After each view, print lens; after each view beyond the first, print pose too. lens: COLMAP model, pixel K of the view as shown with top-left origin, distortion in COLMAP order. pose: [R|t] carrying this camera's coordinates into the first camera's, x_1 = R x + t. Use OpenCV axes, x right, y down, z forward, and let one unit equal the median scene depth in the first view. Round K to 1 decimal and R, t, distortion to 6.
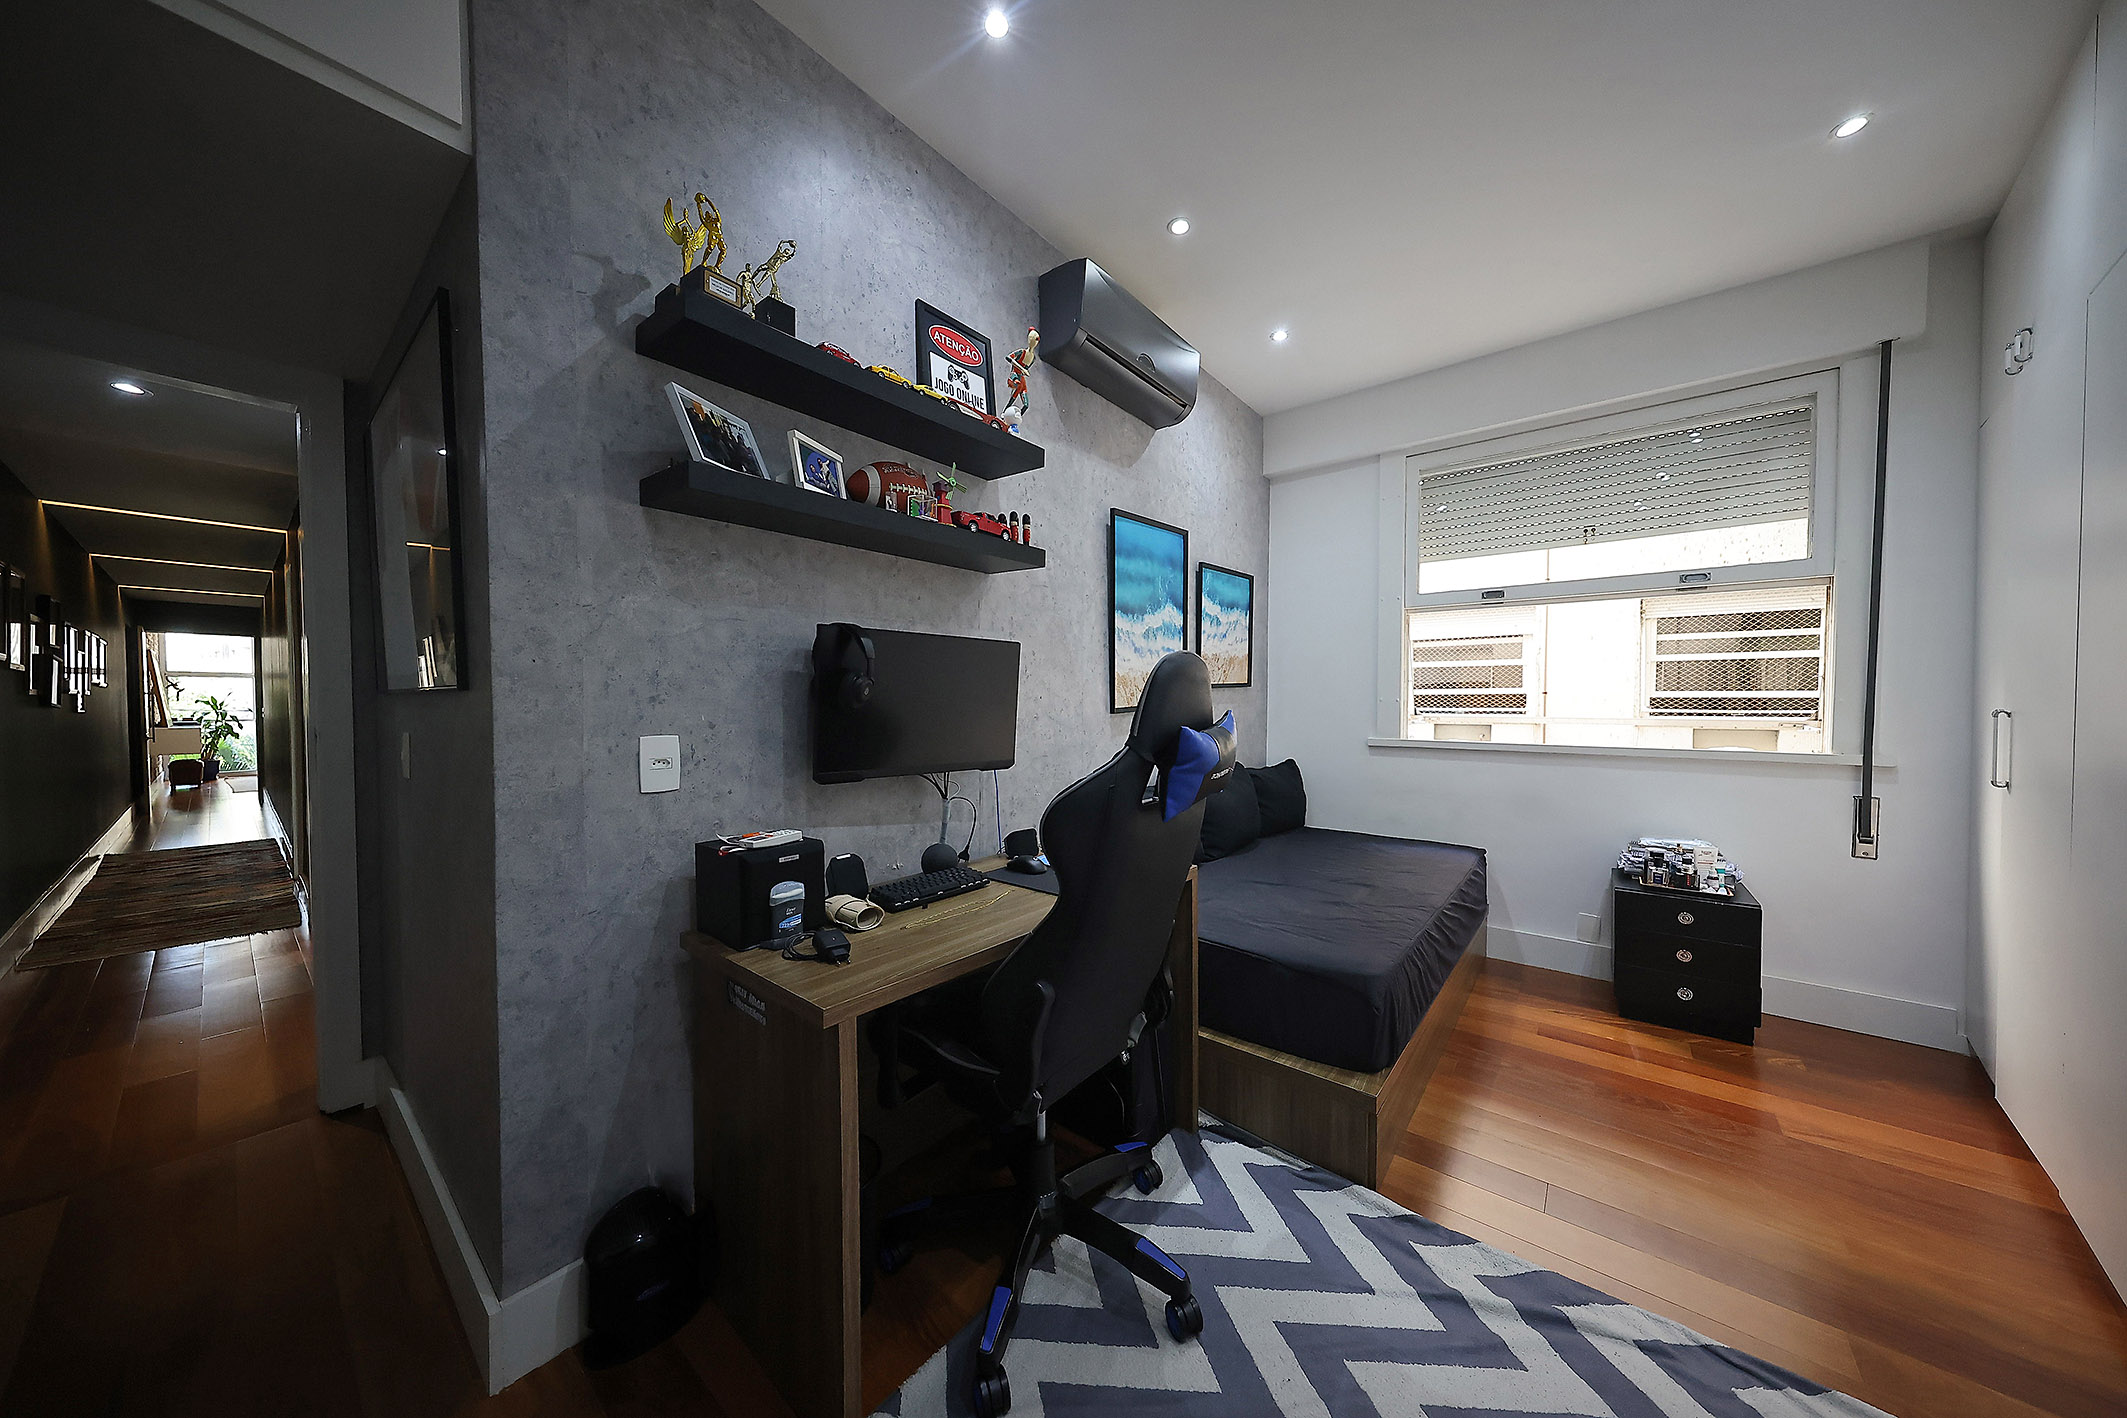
lens RADIAL K [[673.5, 0, 1064.1], [0, 673.5, 697.3], [0, 0, 1]] dist [-0.000212, 0.000006]
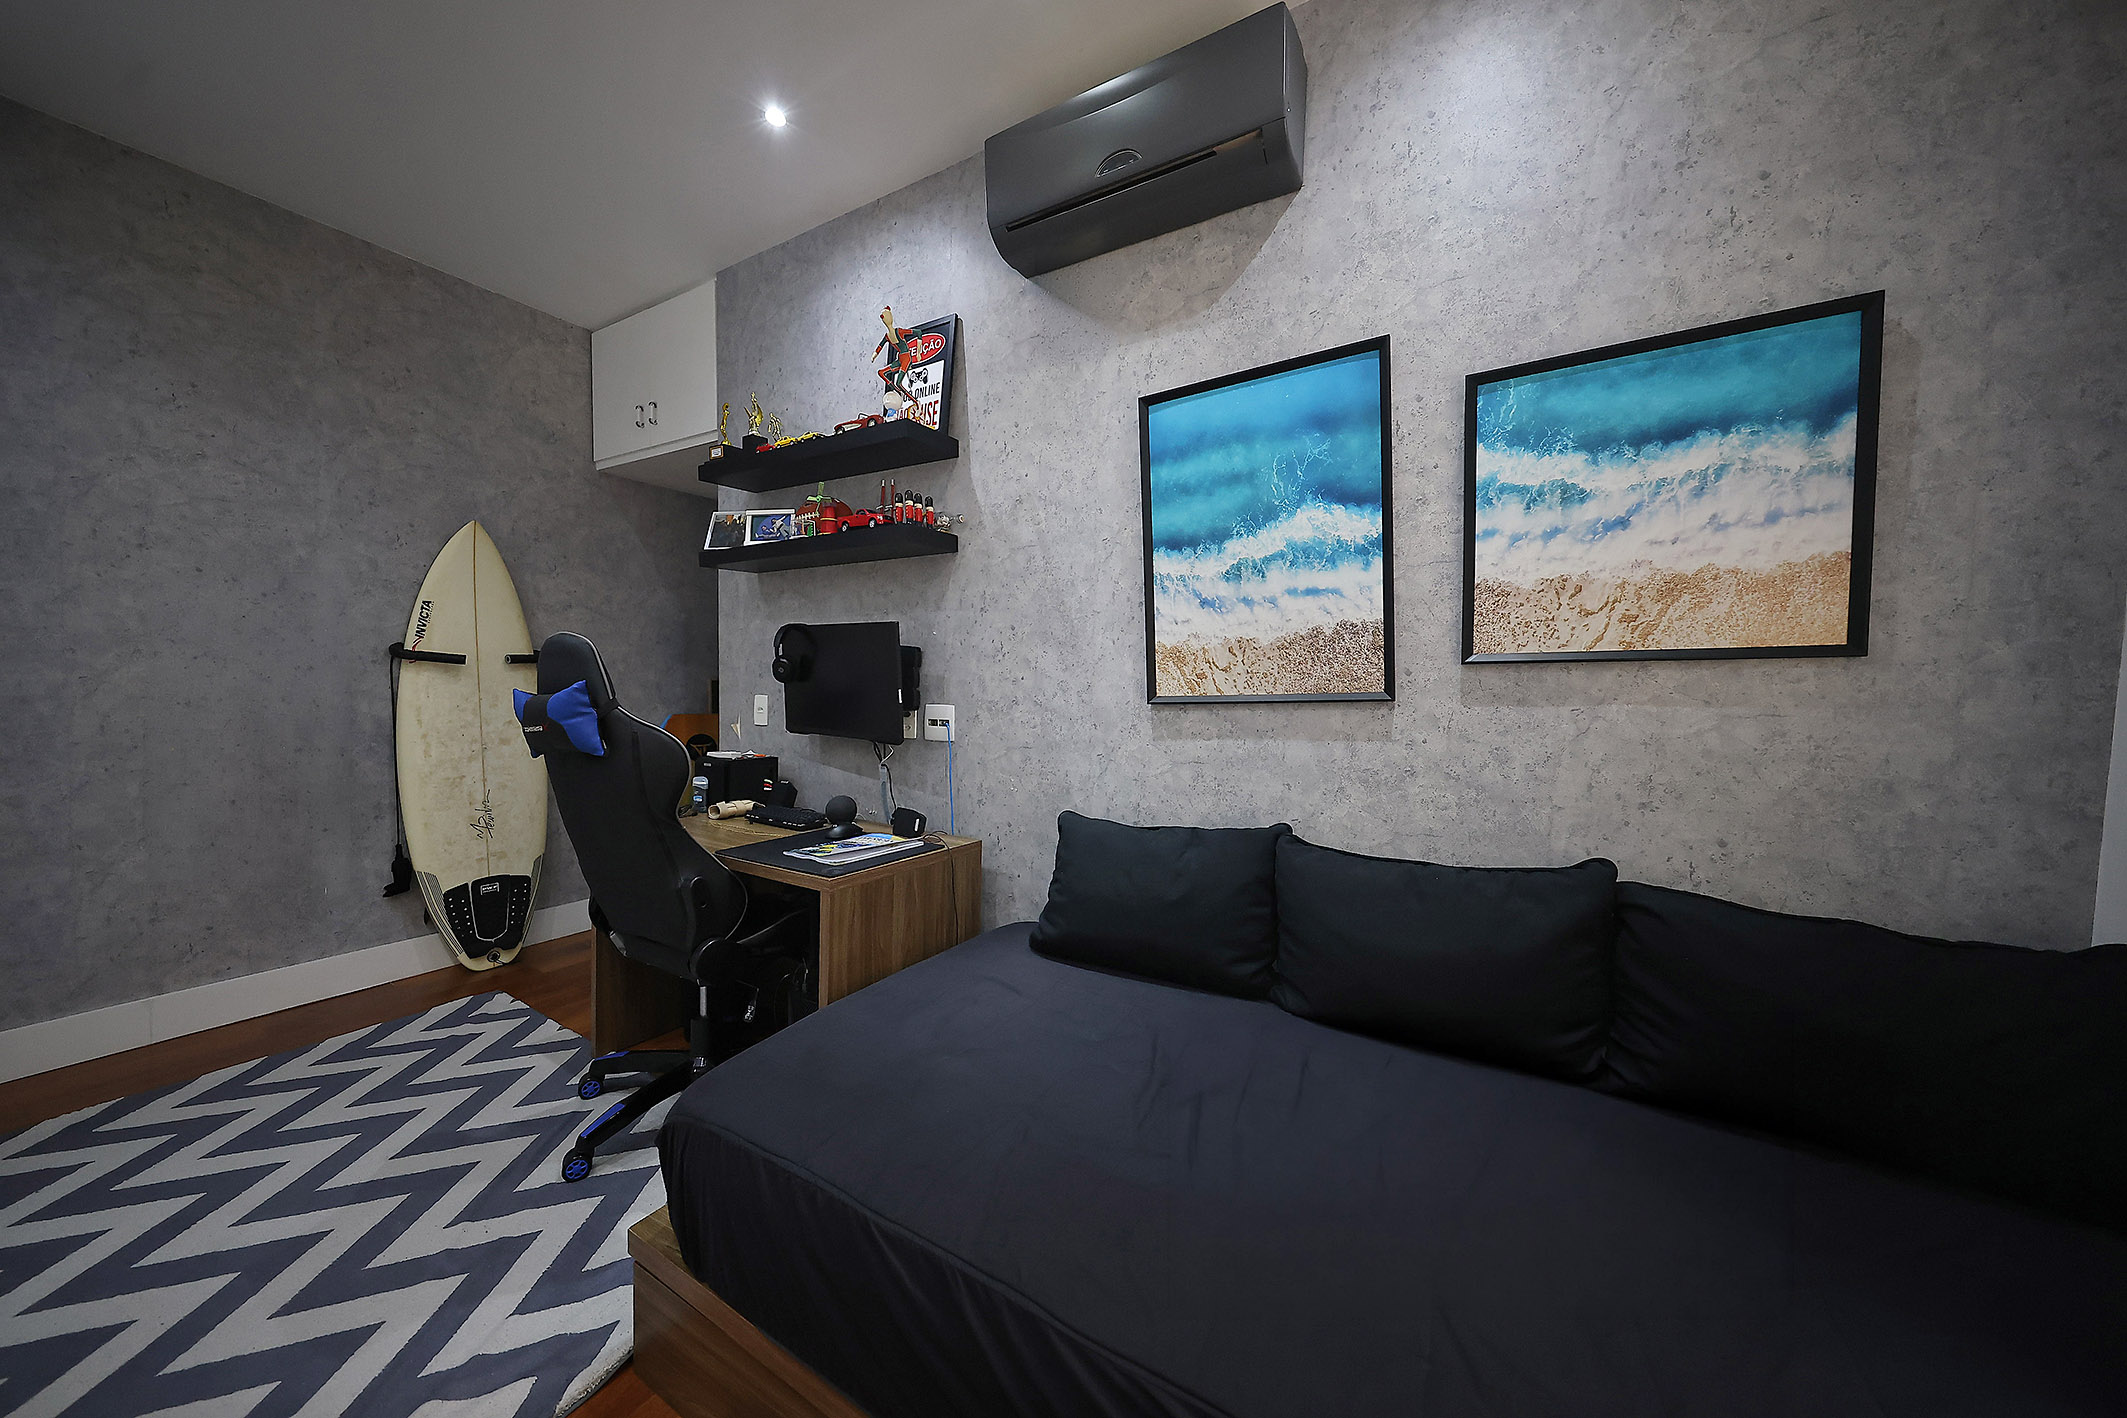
lens RADIAL K [[735.7, 0, 1061.1], [0, 735.7, 698.5], [0, 0, 1]] dist [-0.000553, 0.000590]
pose [[0.119339, 0.024128, -0.992560, 0.774488], [-0.016973, 0.999608, 0.022258, 0.003743], [0.992709, 0.014191, 0.119701, 0.809226]]
